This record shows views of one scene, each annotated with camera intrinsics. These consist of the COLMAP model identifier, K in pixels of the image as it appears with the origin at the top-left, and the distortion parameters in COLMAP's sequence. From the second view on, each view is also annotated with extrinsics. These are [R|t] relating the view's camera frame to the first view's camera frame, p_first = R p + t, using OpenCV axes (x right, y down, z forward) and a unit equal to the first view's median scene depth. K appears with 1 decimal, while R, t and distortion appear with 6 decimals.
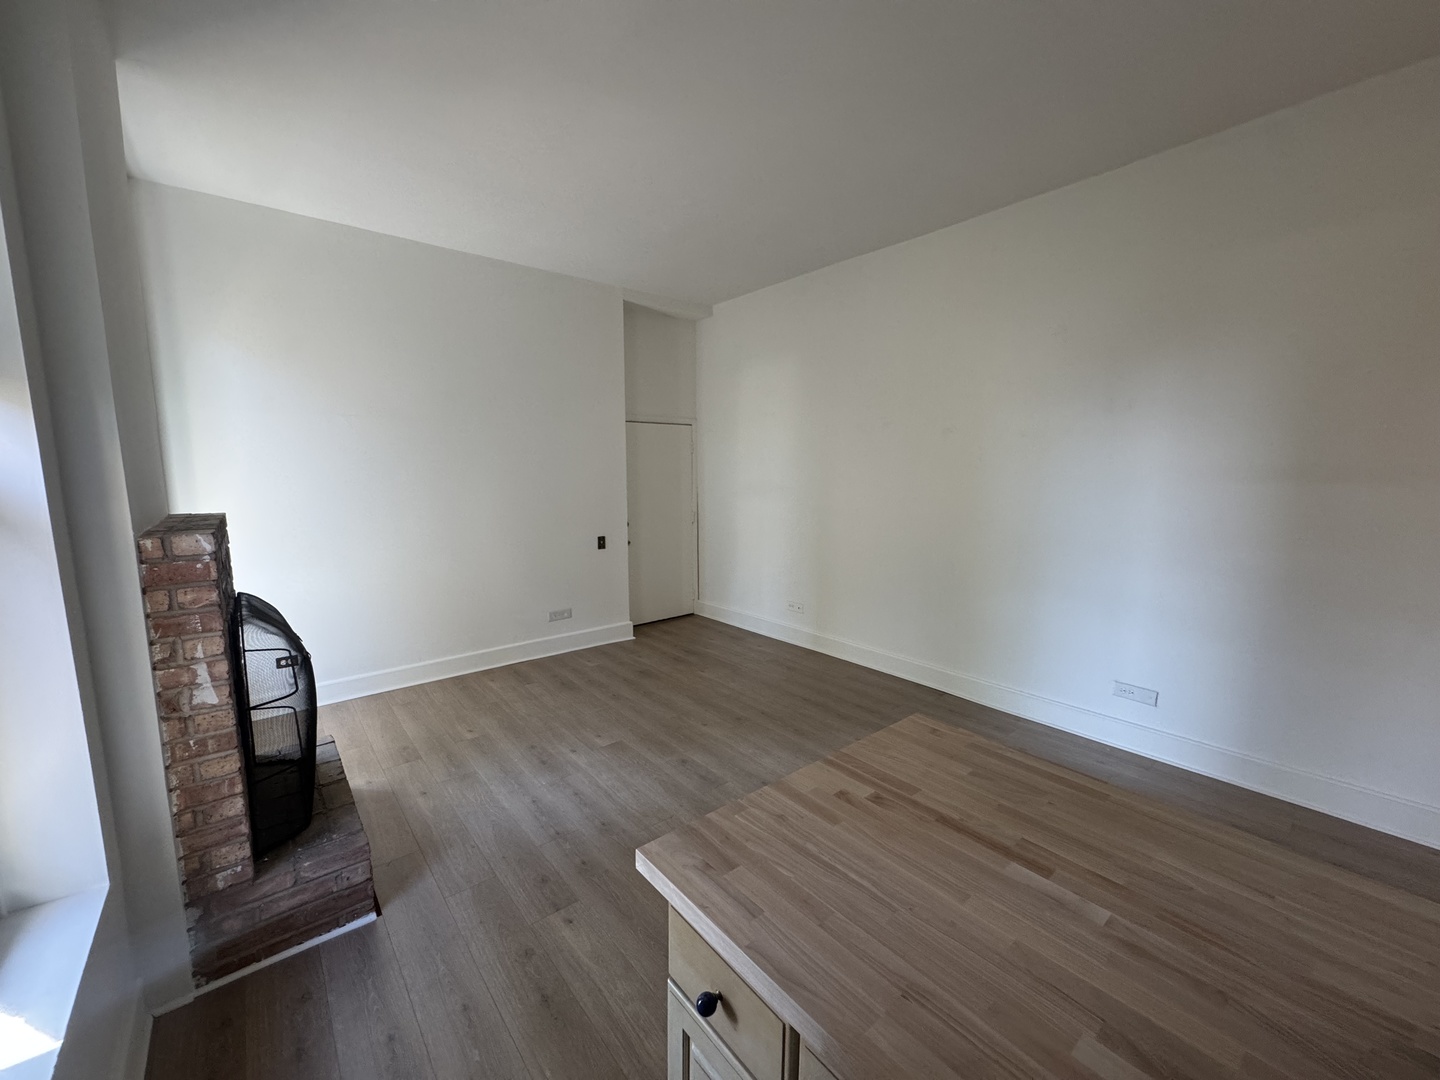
lens RADIAL K [[574.2, 0, 717.9], [0, 574.2, 540.8], [0, 0, 1]] dist [-0.007364, -0.000065]
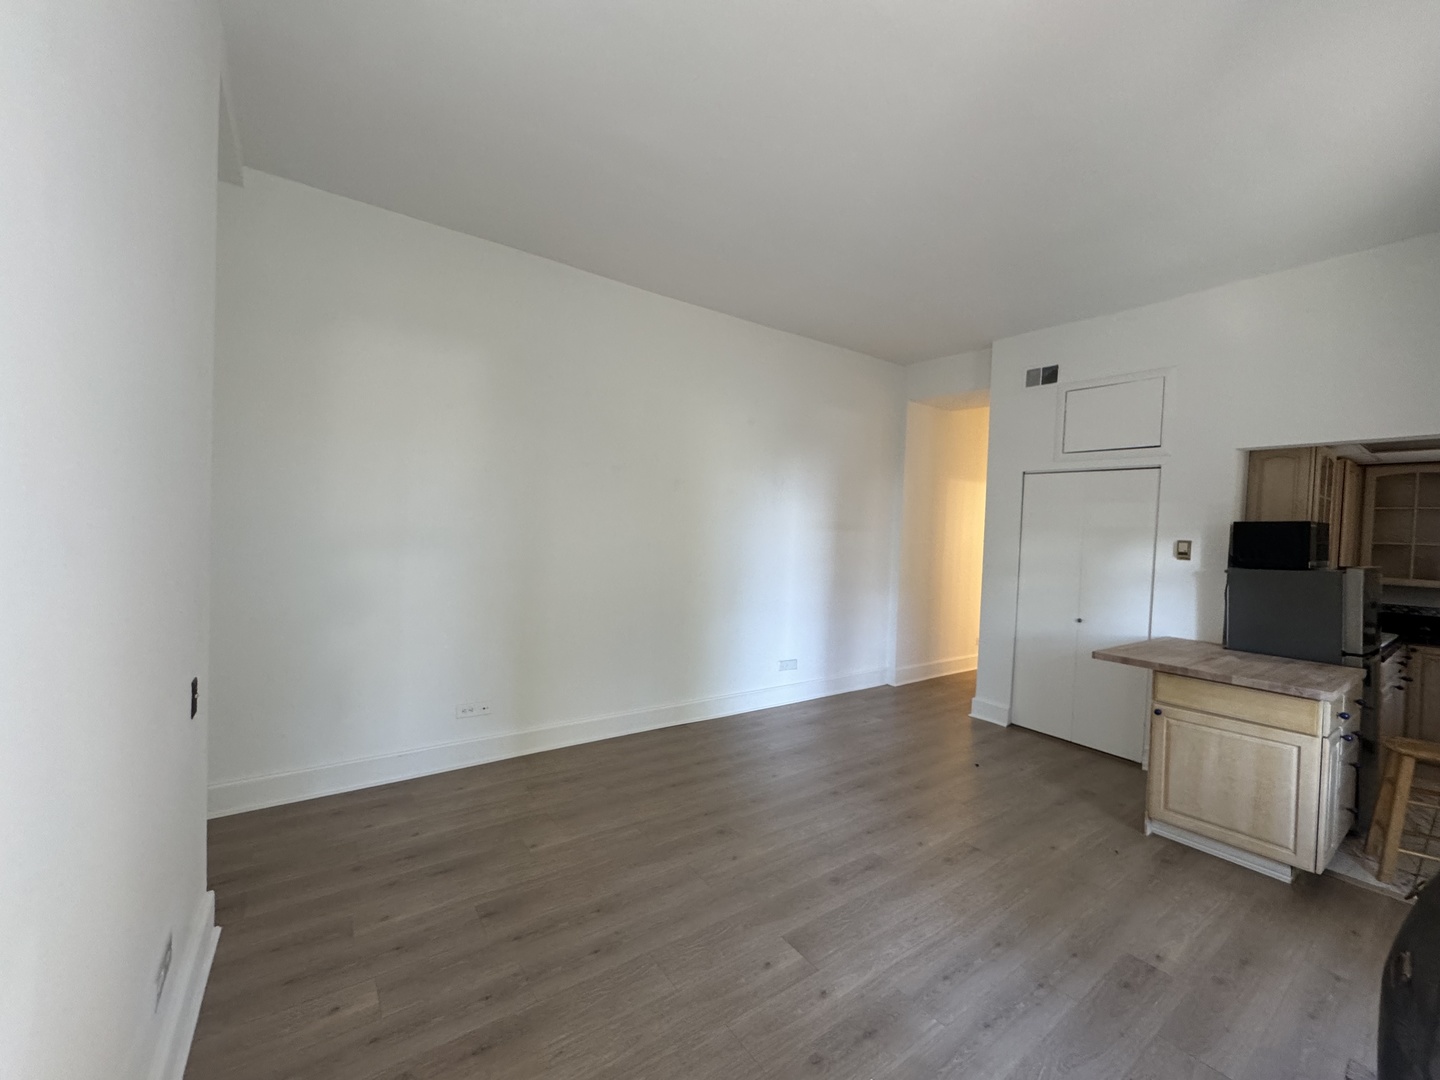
lens RADIAL K [[574.2, 0, 716.0], [0, 574.2, 540.5], [0, 0, 1]] dist [-0.007364, -0.000065]
pose [[0.075071, -0.018886, 0.996999, -0.737503], [0.092114, 0.995677, 0.011925, -0.095646], [-0.992915, 0.090943, 0.076486, 0.911258]]
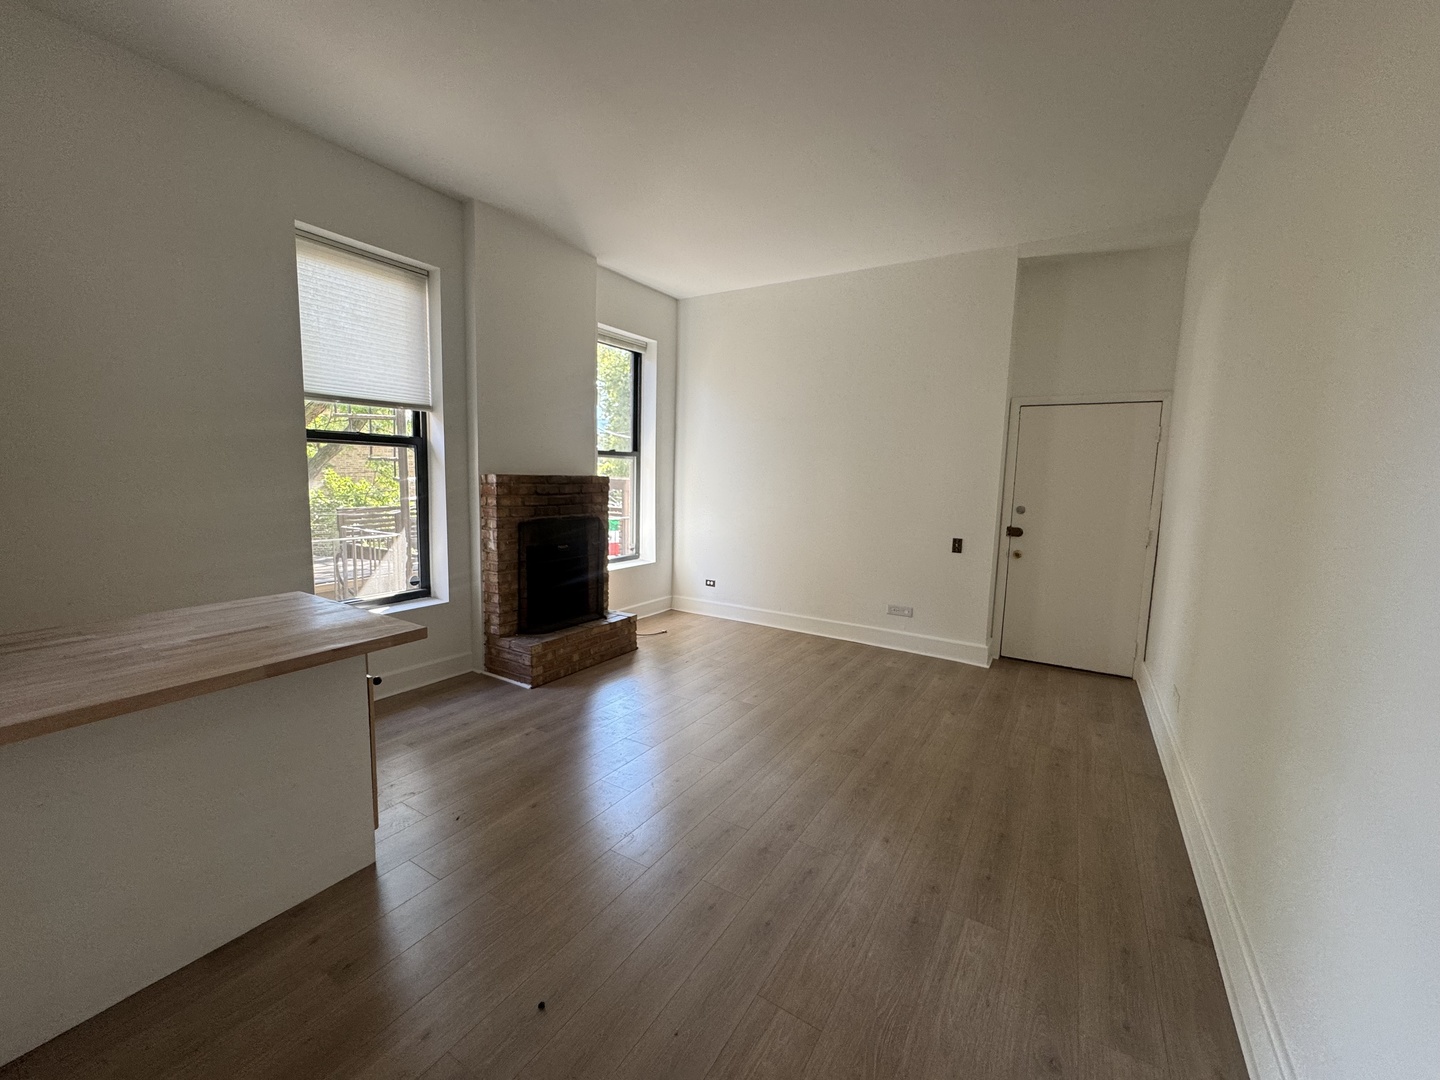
lens RADIAL K [[574.2, 0, 719.4], [0, 574.2, 544.5], [0, 0, 1]] dist [-0.007364, -0.000065]
pose [[0.319998, 0.129927, -0.938467, 0.719555], [-0.147156, 0.985346, 0.086241, -0.029354], [0.935920, 0.110504, 0.334428, 0.503068]]
